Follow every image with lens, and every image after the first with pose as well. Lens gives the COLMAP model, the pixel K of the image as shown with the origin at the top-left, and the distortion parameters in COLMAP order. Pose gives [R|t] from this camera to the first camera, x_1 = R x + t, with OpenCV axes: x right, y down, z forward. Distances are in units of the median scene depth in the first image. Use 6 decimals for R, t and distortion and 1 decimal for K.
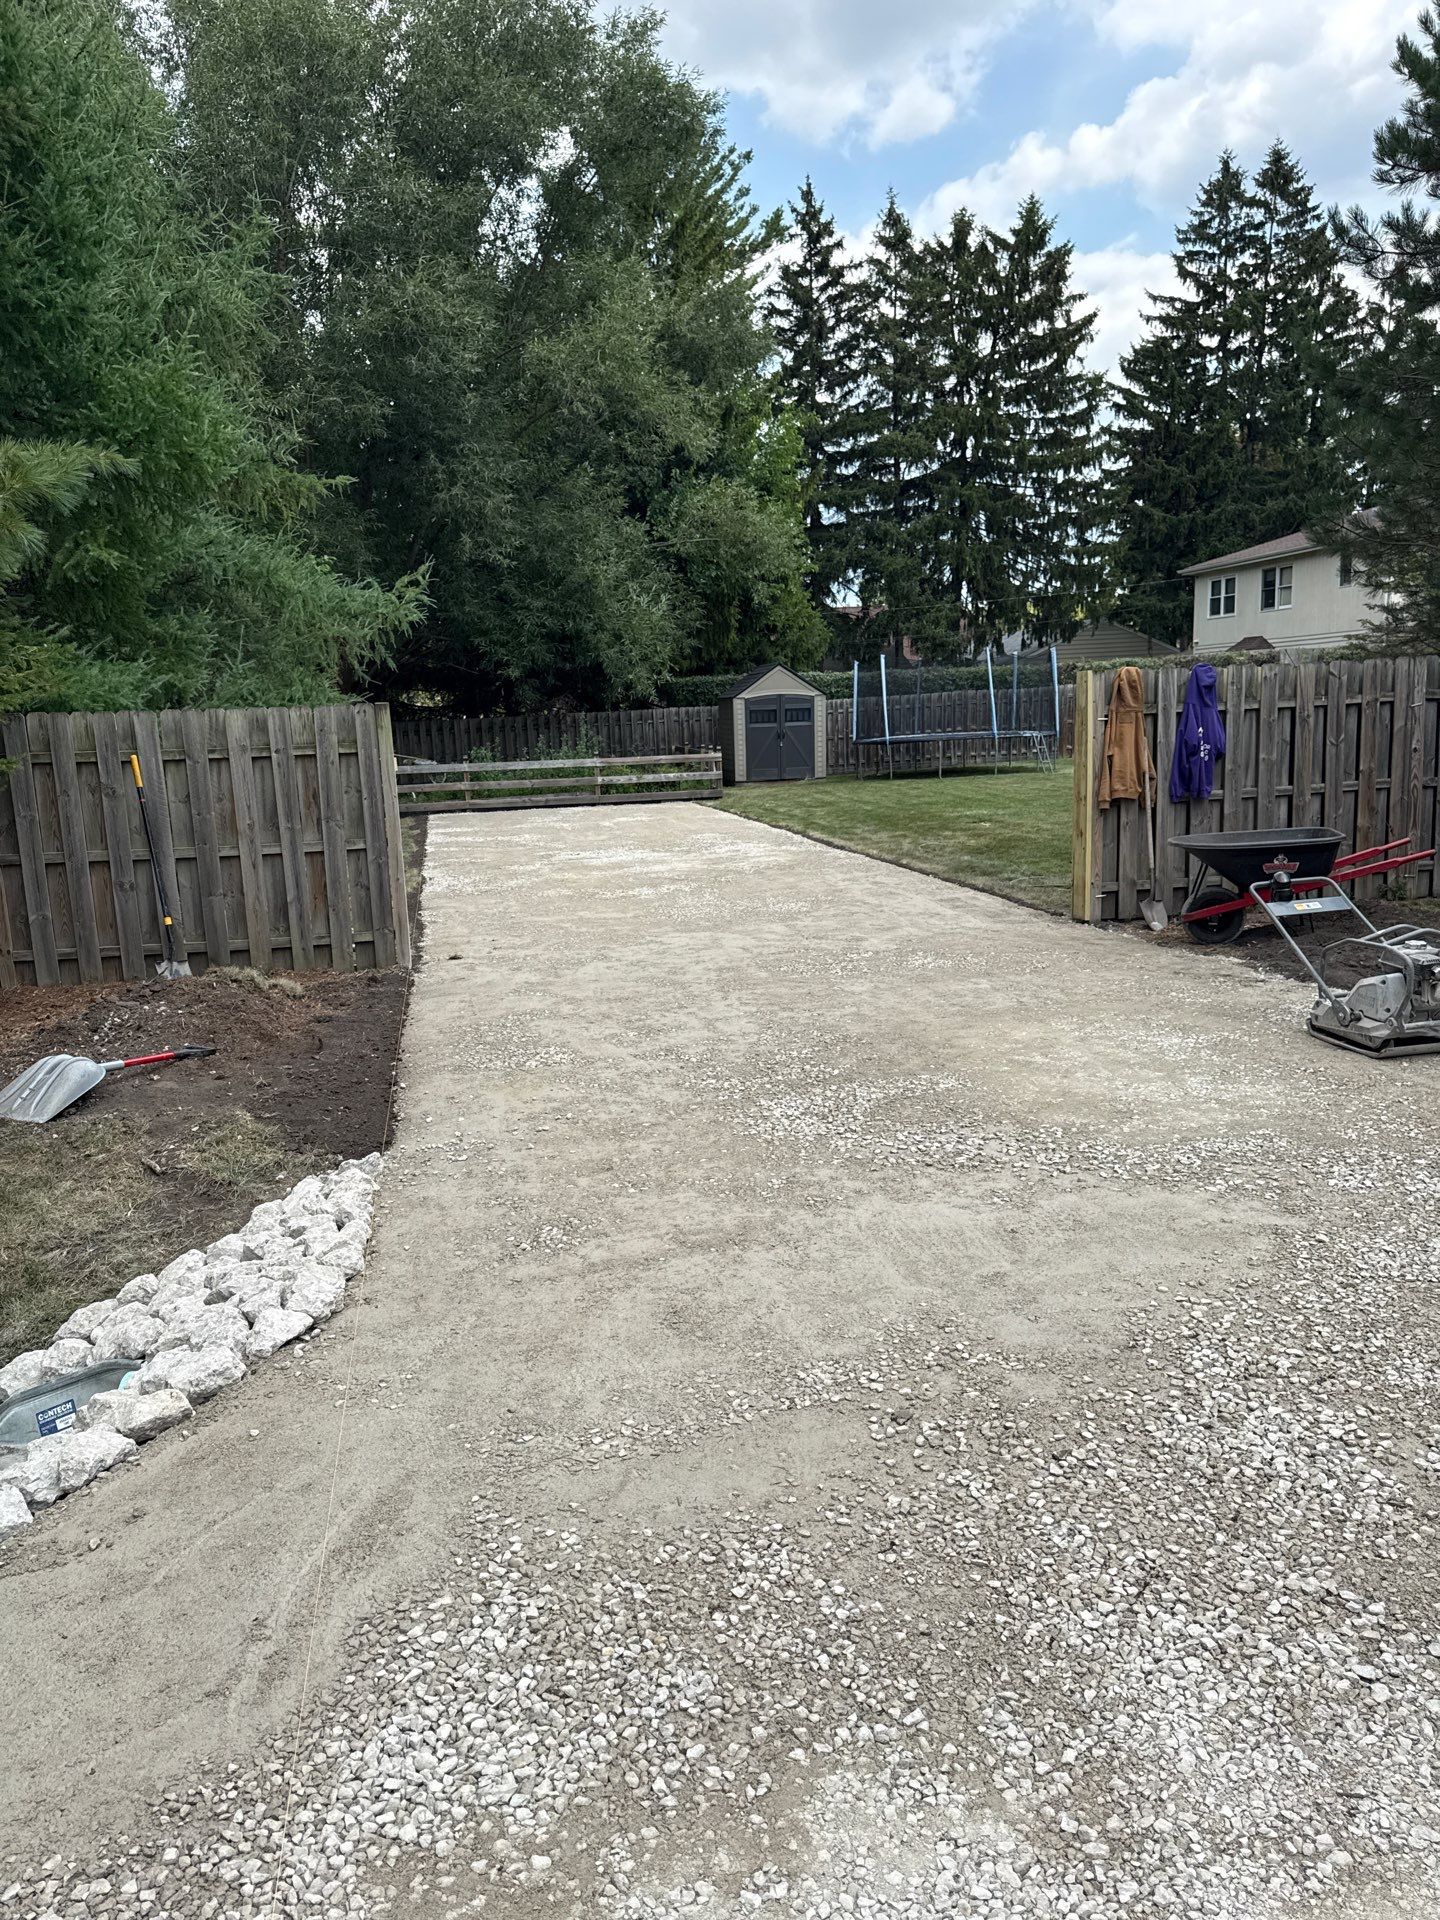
lens RADIAL K [[1354.3, 0, 720.0], [0, 1354.3, 960.0], [0, 0, 1]] dist [0.048634, -0.039893]
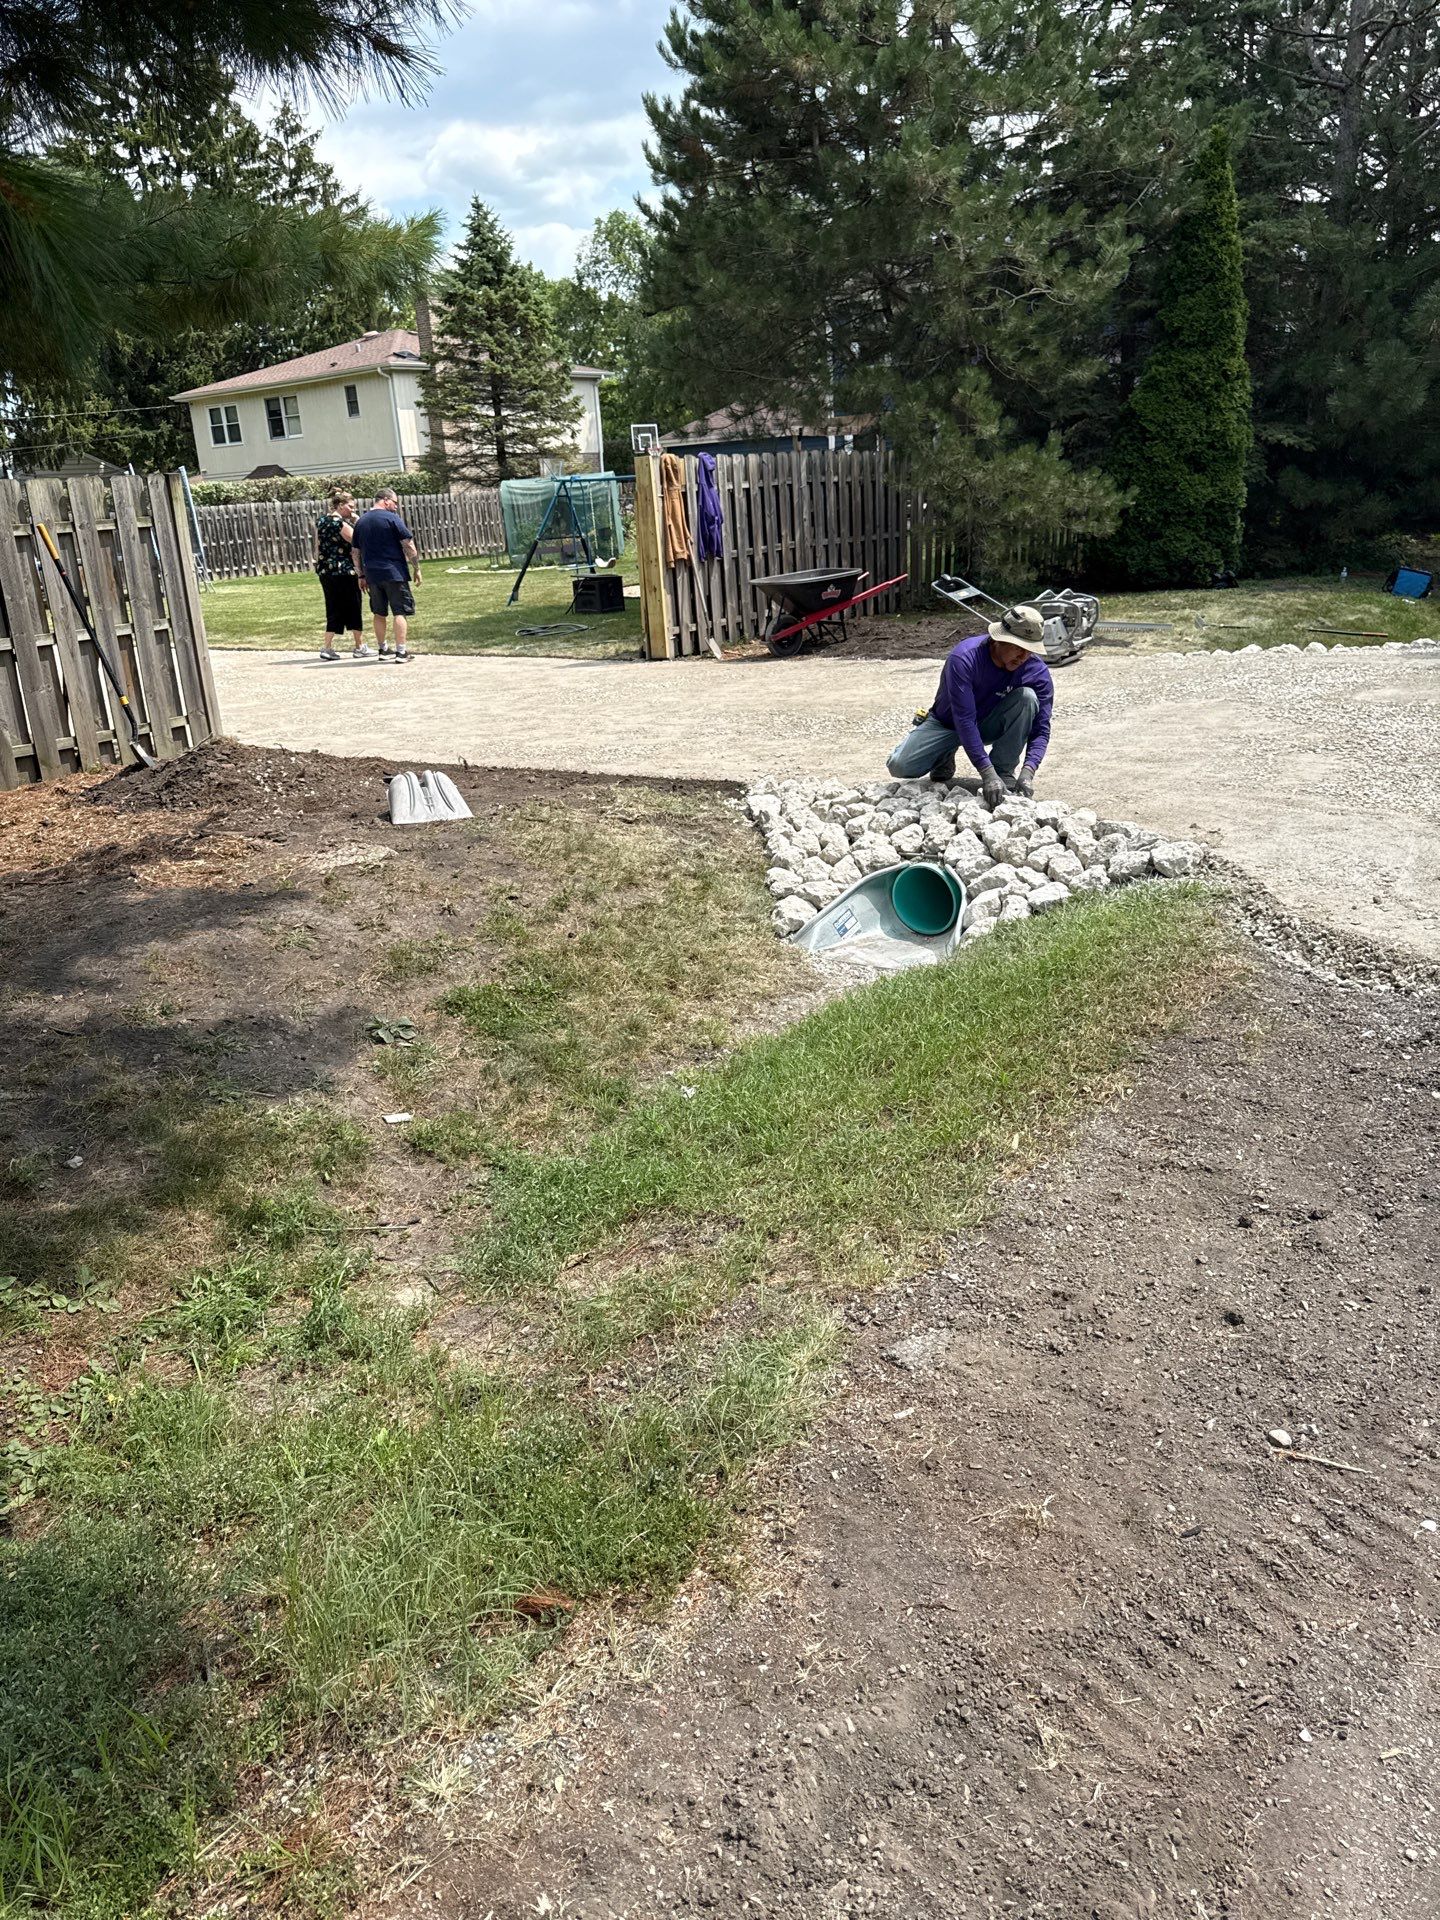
lens RADIAL K [[1388.2, 0, 713.9], [0, 1388.2, 985.0], [0, 0, 1]] dist [0.025693, -0.046299]
pose [[0.705855, -0.238327, 0.667060, -0.777760], [0.160751, 0.971026, 0.176827, 0.056159], [-0.689875, -0.017584, 0.723715, -0.004282]]
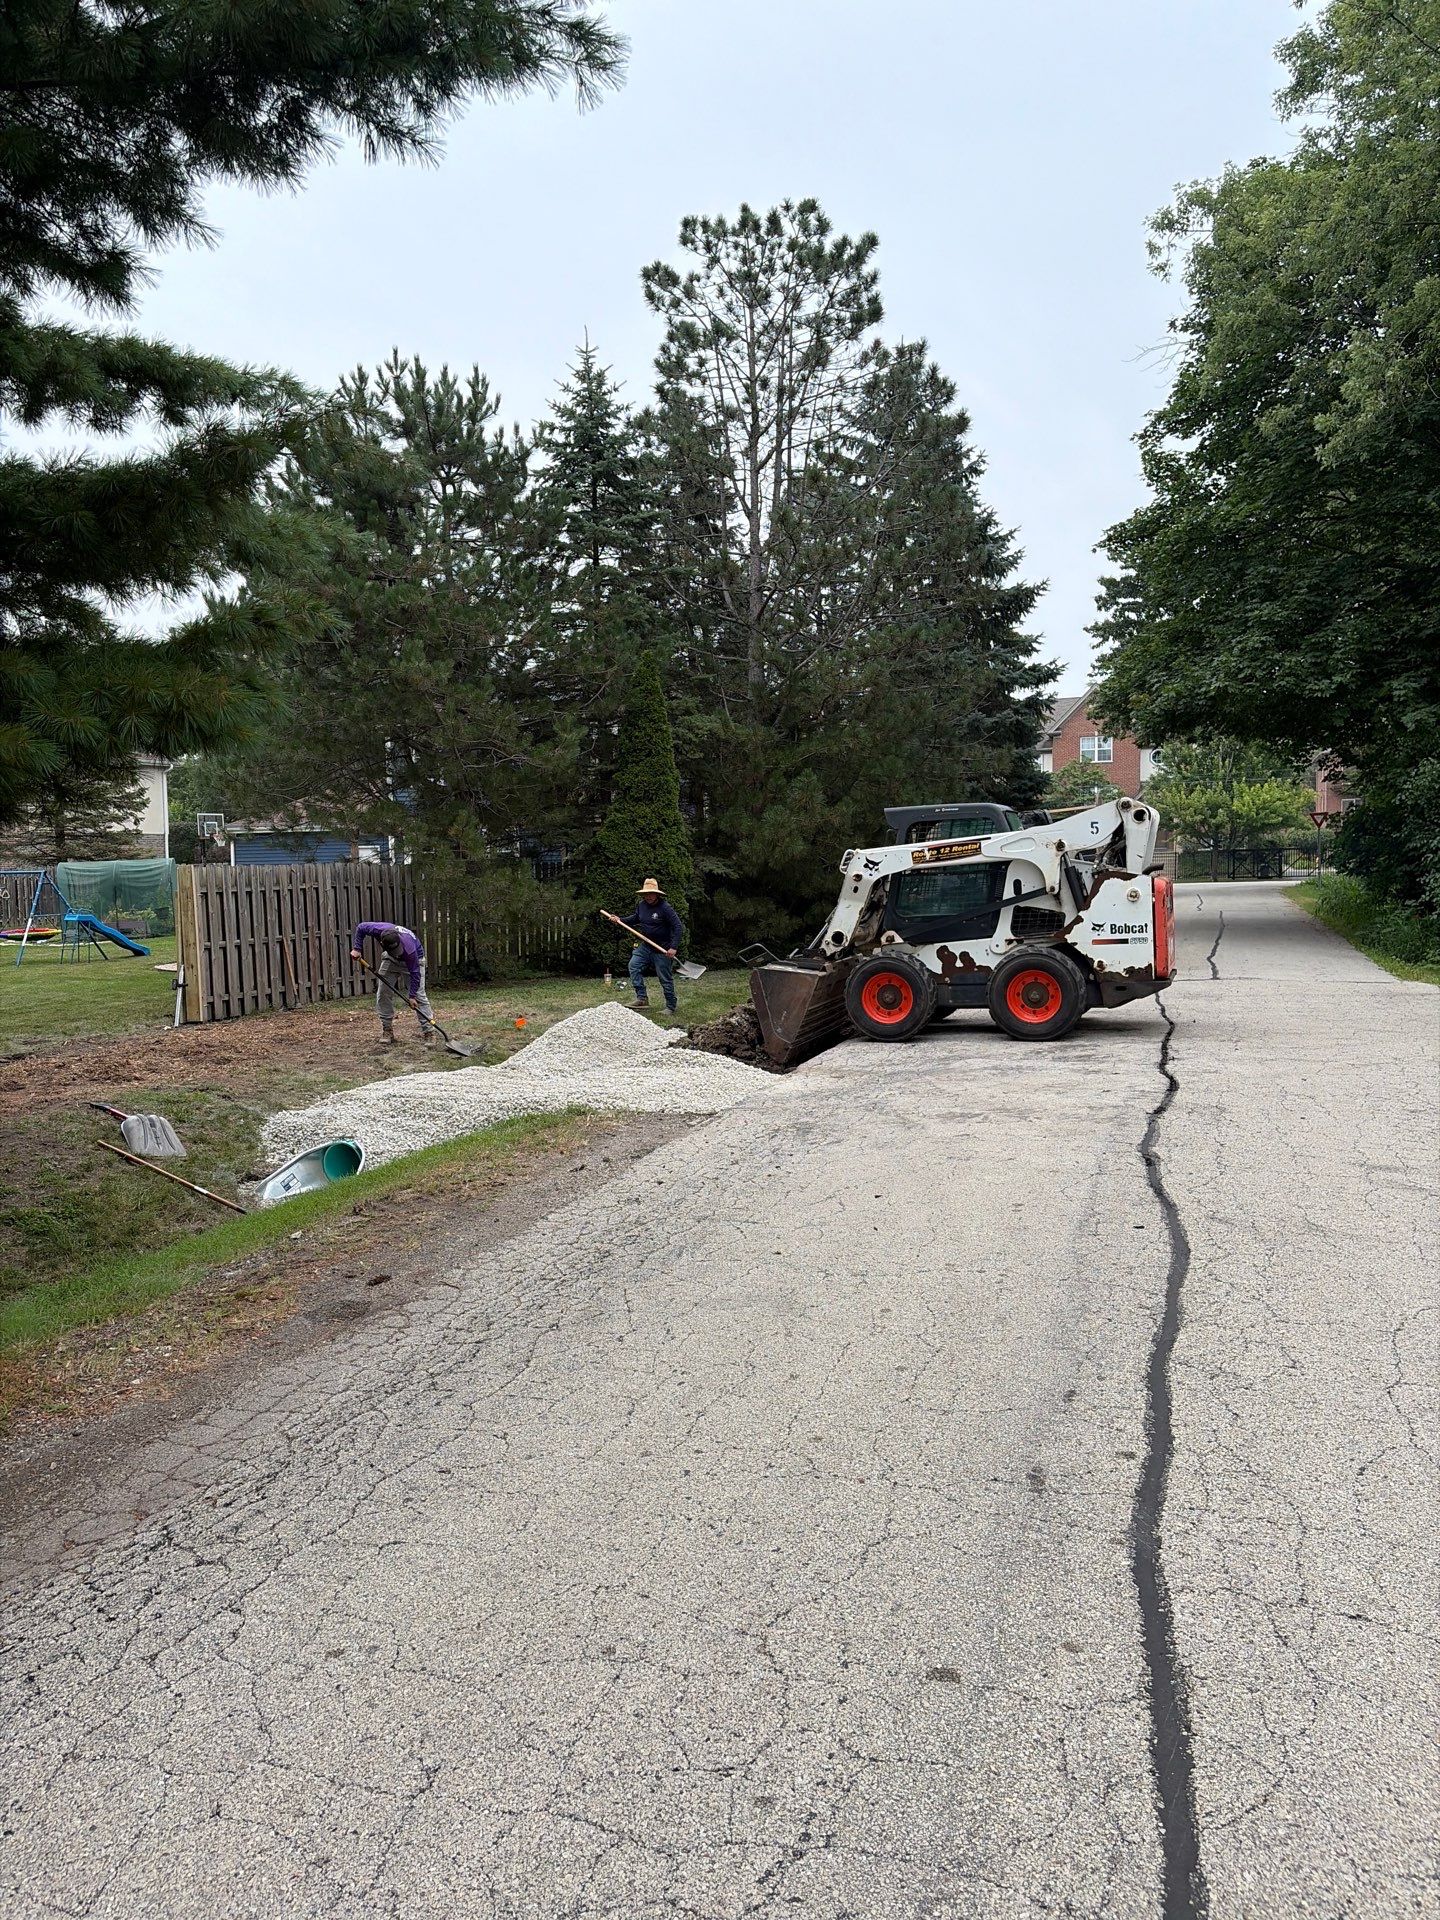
lens RADIAL K [[1438.0, 0, 717.9], [0, 1438.0, 981.7], [0, 0, 1]] dist [0.033817, -0.002152]
pose [[0.477716, -0.038098, 0.877688, -1.069124], [0.156729, 0.986728, -0.042475, 0.107093], [-0.864421, 0.157850, 0.477347, -0.378070]]
